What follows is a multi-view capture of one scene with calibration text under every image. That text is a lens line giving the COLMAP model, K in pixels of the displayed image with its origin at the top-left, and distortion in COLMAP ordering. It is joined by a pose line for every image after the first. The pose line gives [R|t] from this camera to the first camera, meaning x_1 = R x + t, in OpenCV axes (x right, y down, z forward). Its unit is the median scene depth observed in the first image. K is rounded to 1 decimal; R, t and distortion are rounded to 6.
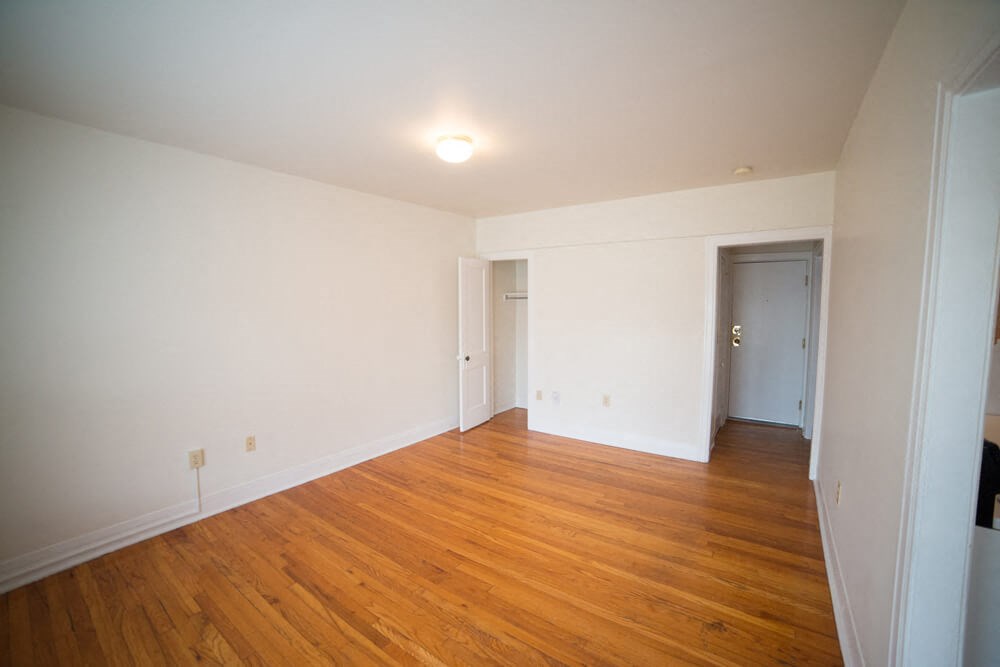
lens RADIAL K [[403.1, 0, 507.3], [0, 403.1, 344.2], [0, 0, 1]] dist [-0.098318, 0.035363]
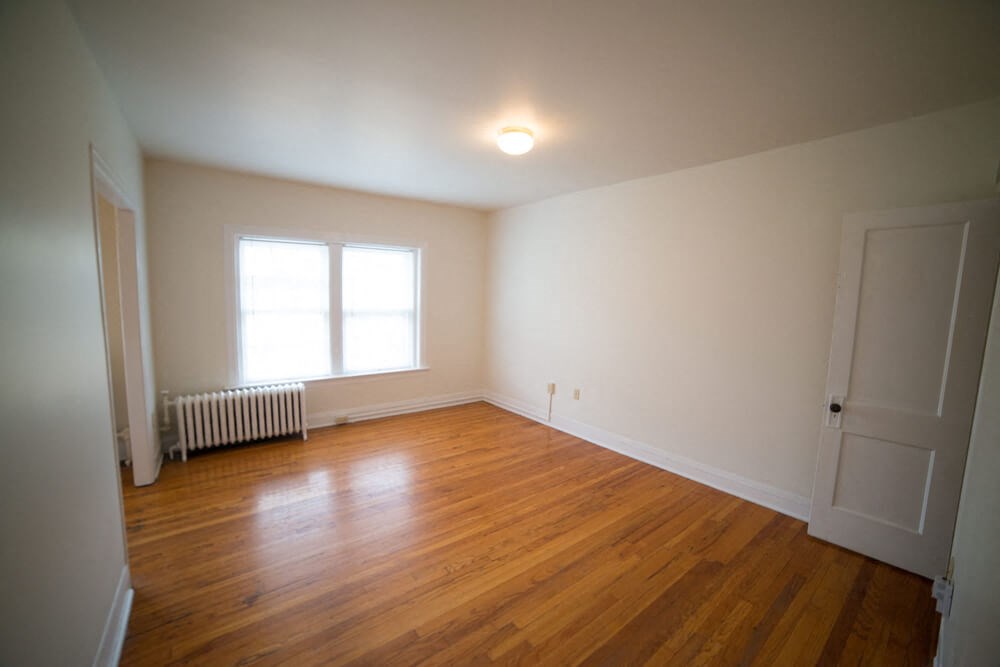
lens RADIAL K [[403.1, 0, 507.3], [0, 403.1, 344.2], [0, 0, 1]] dist [-0.098318, 0.035363]
pose [[-0.305584, 0.107846, -0.946038, 0.730615], [-0.109771, 0.982950, 0.147511, -0.107709], [0.945816, 0.148925, -0.288536, 1.084948]]
